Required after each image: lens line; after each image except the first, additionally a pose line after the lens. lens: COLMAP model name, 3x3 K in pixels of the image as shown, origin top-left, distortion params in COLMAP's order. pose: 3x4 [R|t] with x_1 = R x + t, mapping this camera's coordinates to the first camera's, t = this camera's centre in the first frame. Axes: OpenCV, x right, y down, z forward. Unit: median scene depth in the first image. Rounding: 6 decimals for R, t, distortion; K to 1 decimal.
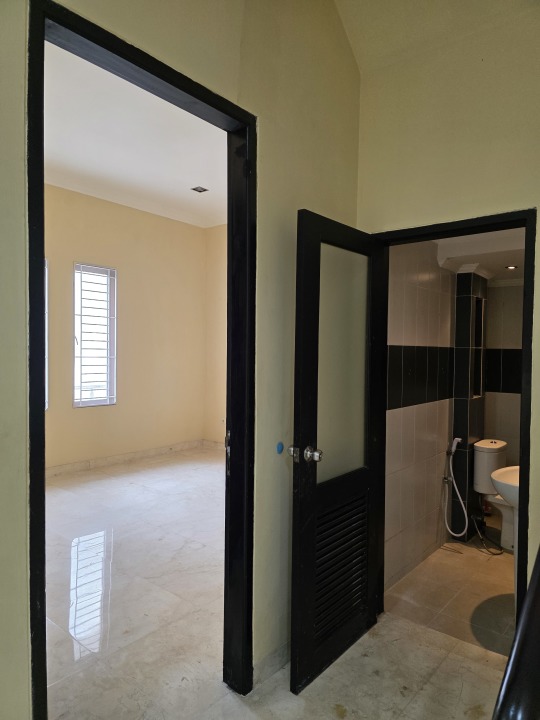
lens RADIAL K [[486.2, 0, 269.5], [0, 486.2, 358.8], [0, 0, 1]] dist [0.034781, -0.003403]
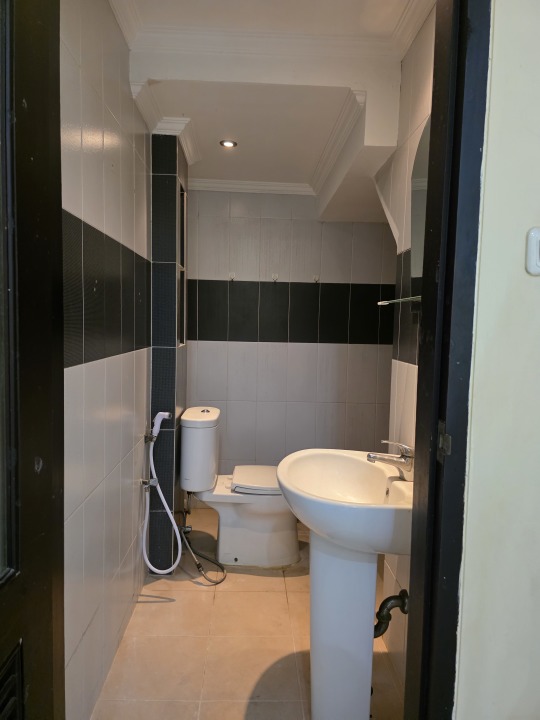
lens RADIAL K [[486.2, 0, 268.8], [0, 486.2, 357.1], [0, 0, 1]] dist [0.034781, -0.003403]
pose [[0.739721, -0.044443, 0.671444, 0.082502], [-0.000146, 0.997806, 0.066206, 0.055077], [-0.672913, -0.049072, 0.738092, 0.472755]]
